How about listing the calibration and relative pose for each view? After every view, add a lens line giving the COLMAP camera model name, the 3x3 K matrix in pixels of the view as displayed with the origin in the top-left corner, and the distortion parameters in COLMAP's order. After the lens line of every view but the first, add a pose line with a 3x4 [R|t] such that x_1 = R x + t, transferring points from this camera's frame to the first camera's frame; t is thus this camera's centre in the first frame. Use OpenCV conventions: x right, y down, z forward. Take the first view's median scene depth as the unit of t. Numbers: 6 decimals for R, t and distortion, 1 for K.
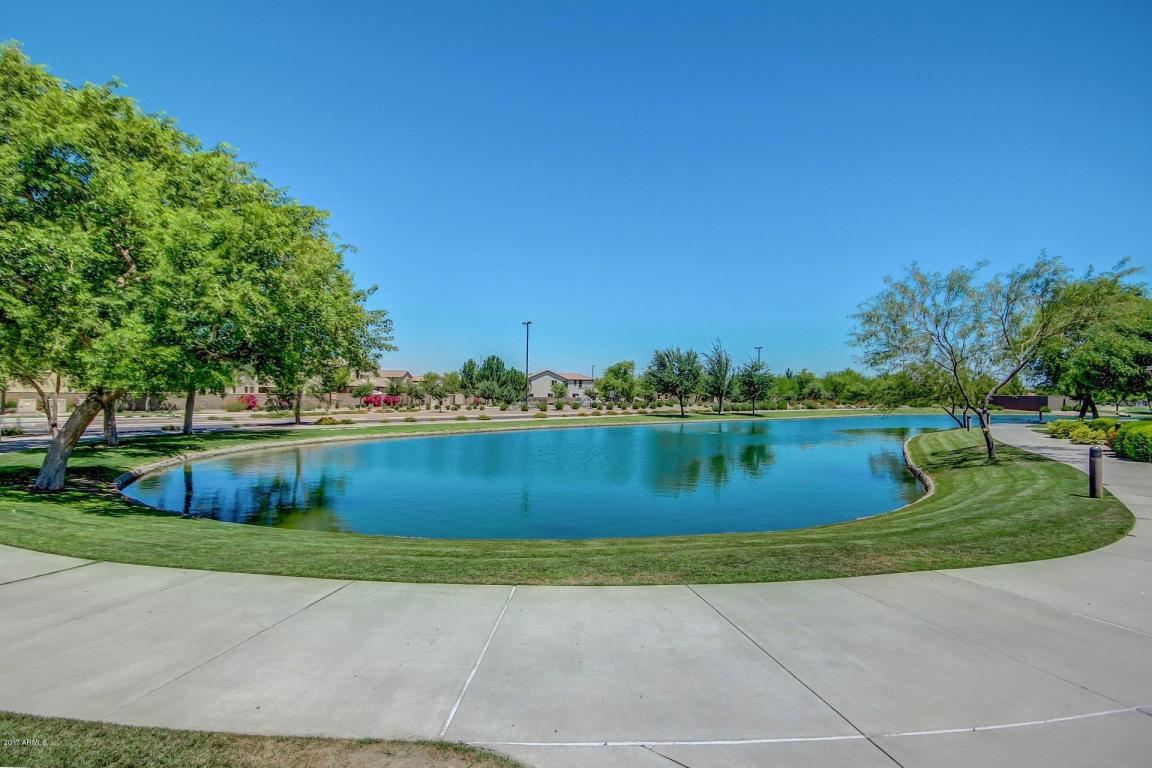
lens RADIAL K [[594.4, 0, 575.2], [0, 594.4, 385.3], [0, 0, 1]] dist [-0.000897, 0.000000]
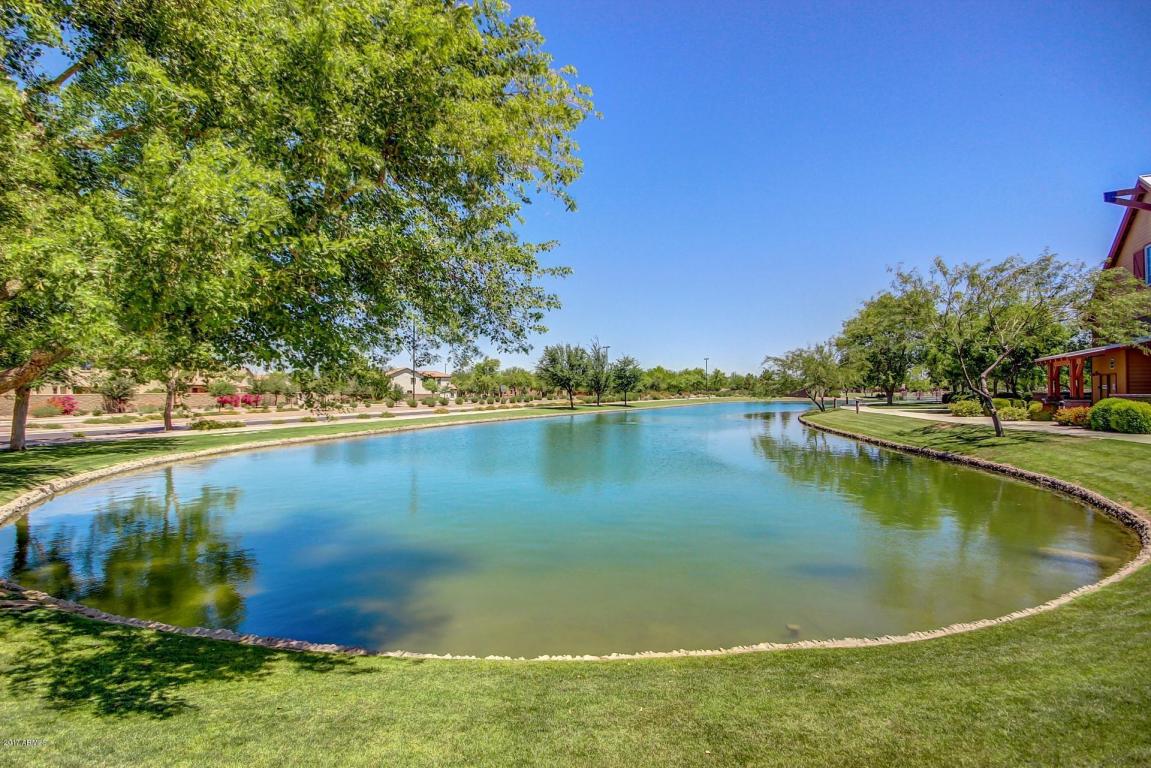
lens RADIAL K [[527.4, 0, 576.1], [0, 527.4, 381.9], [0, 0, 1]] dist [0.001219, -0.000050]
pose [[0.951055, -0.010884, 0.308830, -0.106025], [0.011255, 0.999936, 0.000579, 0.004508], [-0.308817, 0.002925, 0.951117, 0.101634]]
